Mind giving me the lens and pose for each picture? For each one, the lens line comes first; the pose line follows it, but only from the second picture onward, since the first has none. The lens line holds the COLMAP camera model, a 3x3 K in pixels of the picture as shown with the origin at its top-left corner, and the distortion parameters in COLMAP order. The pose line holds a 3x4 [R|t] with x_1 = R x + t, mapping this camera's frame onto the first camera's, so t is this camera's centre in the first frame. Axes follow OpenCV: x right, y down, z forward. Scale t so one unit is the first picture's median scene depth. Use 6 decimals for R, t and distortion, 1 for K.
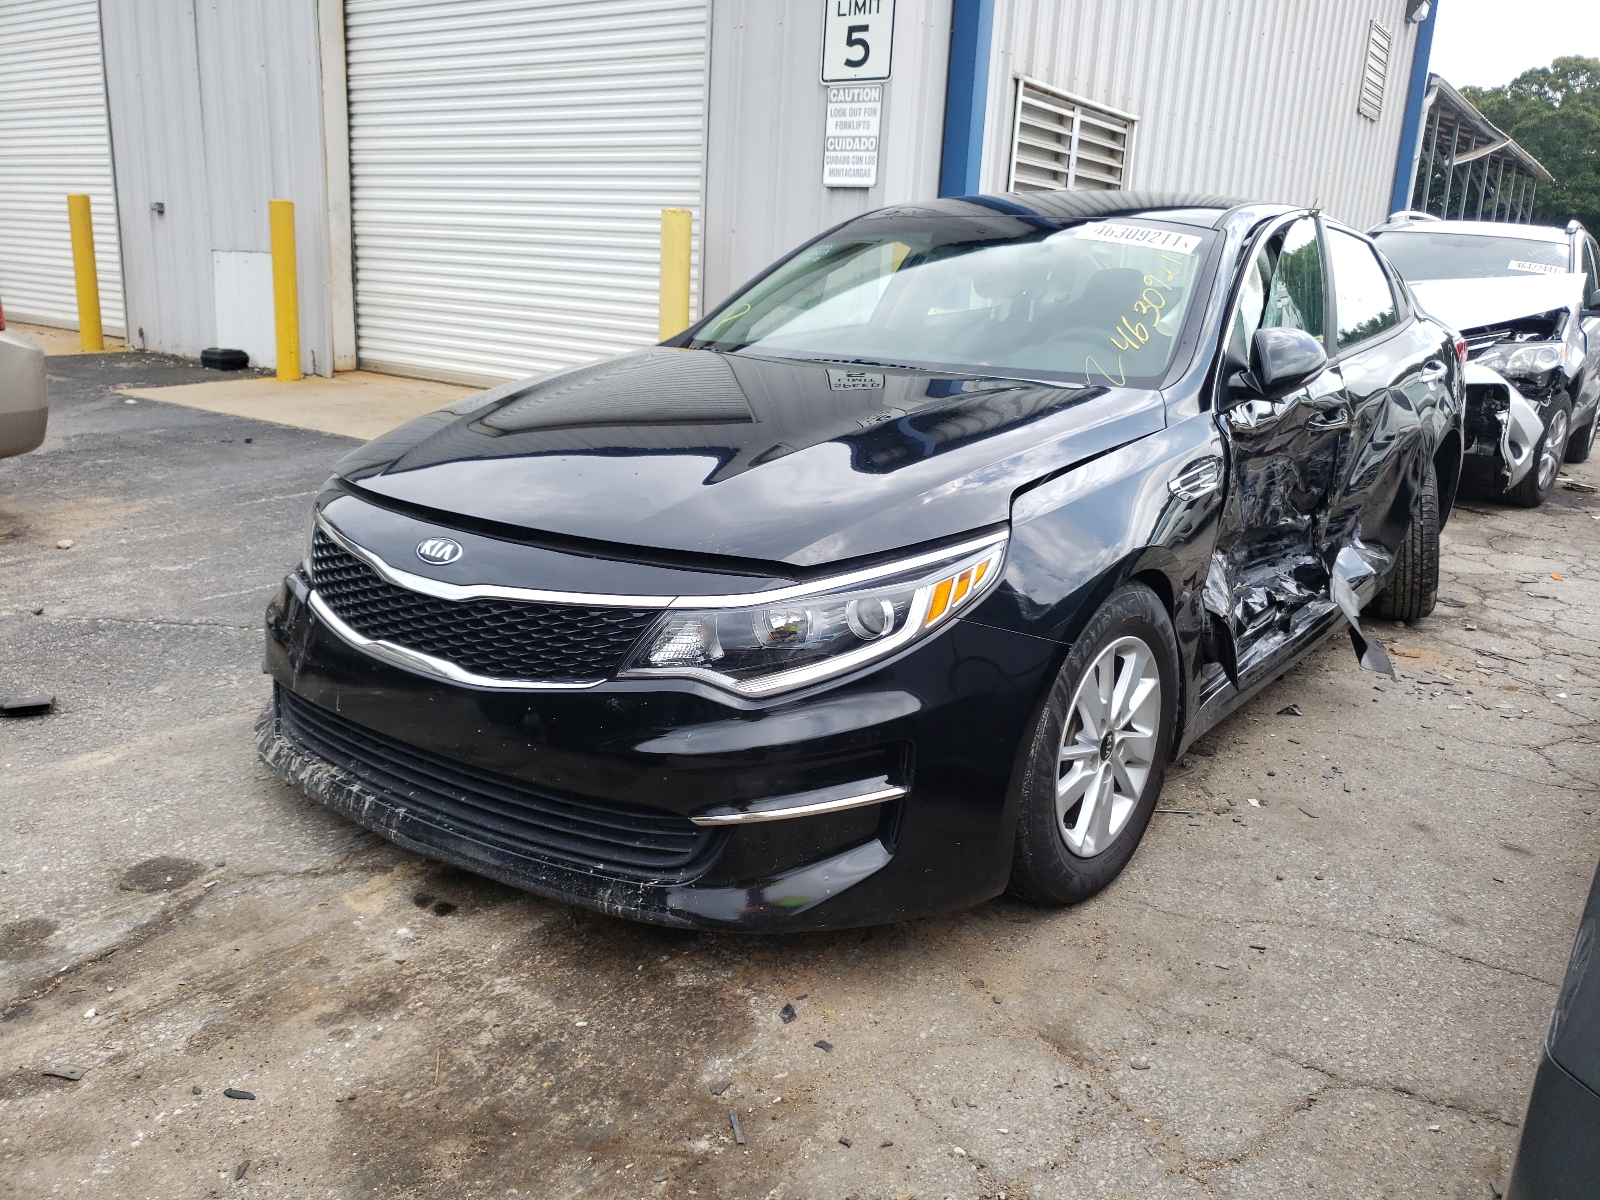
lens RADIAL K [[1250.4, 0, 800.0], [0, 1250.4, 600.0], [0, 0, 1]] dist [-0.000049, 0.000129]
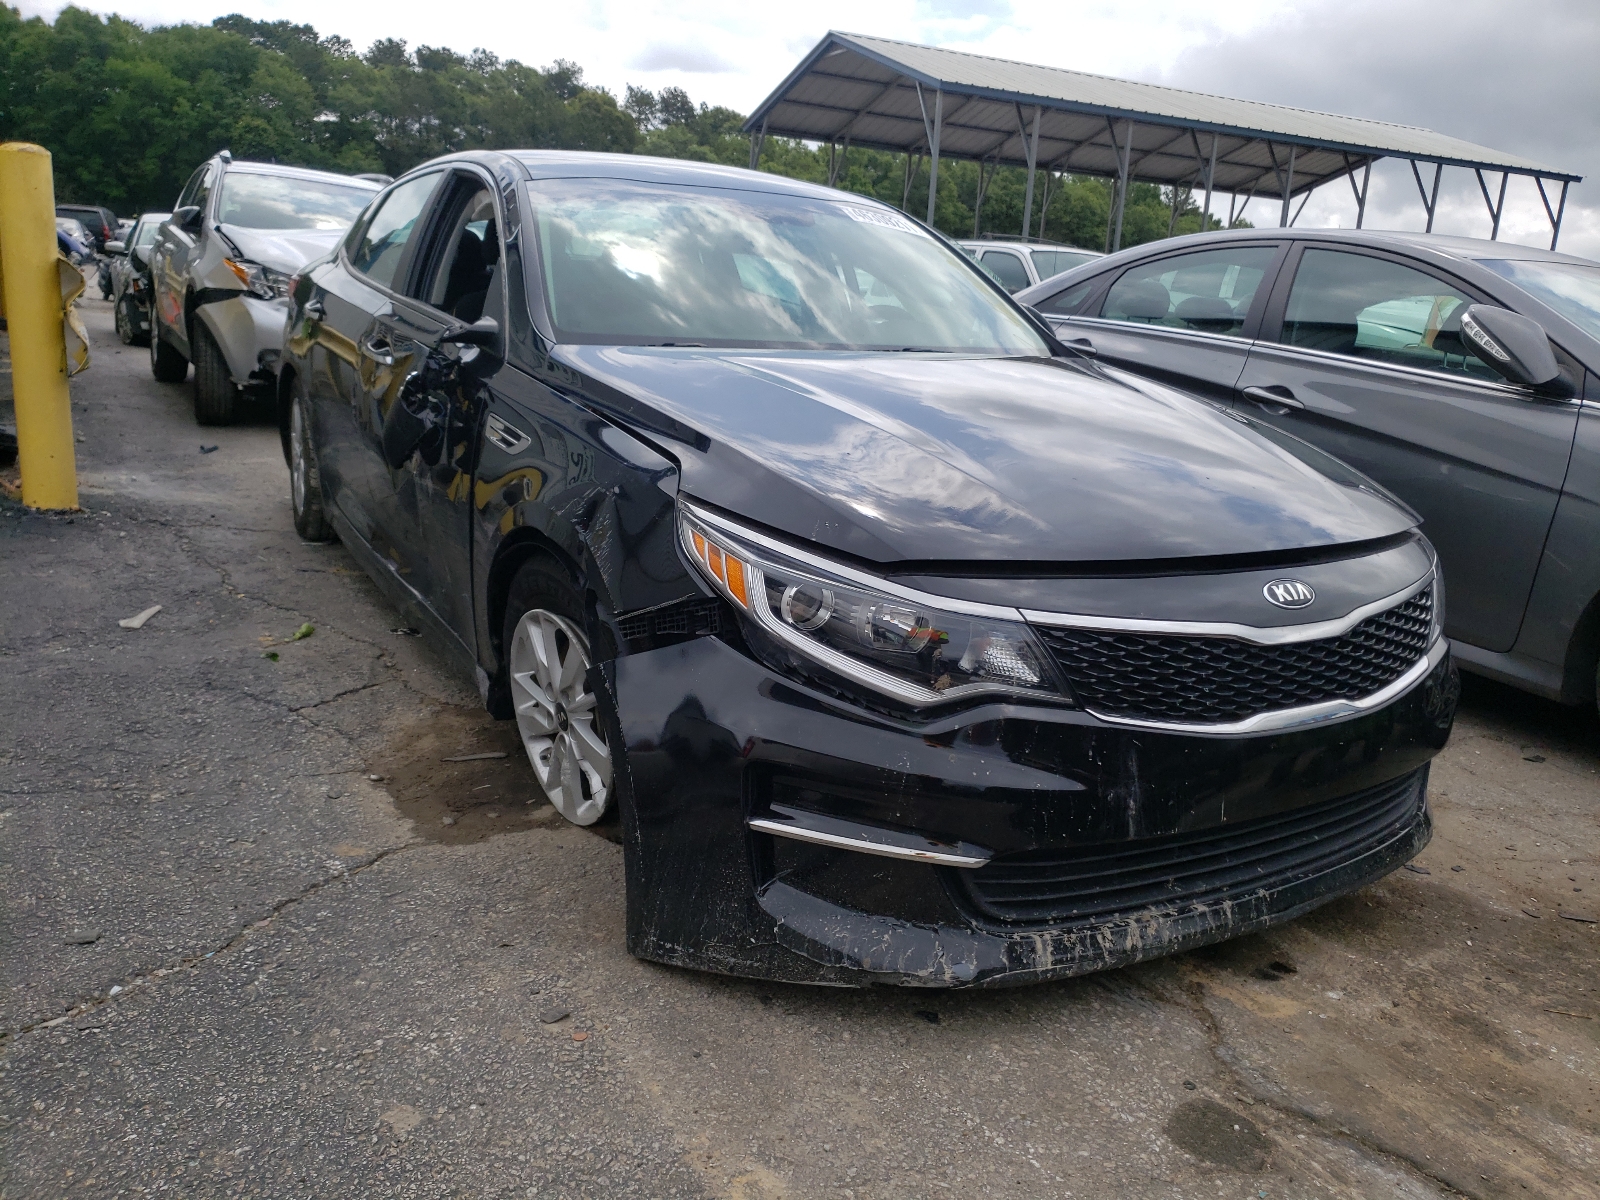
lens RADIAL K [[1250.4, 0, 800.0], [0, 1250.4, 600.0], [0, 0, 1]] dist [-0.000049, 0.000129]
pose [[0.403289, -0.246532, 0.881238, -1.202103], [0.204545, 0.962944, 0.175782, -0.259451], [-0.891919, 0.109362, 0.438772, 0.893053]]
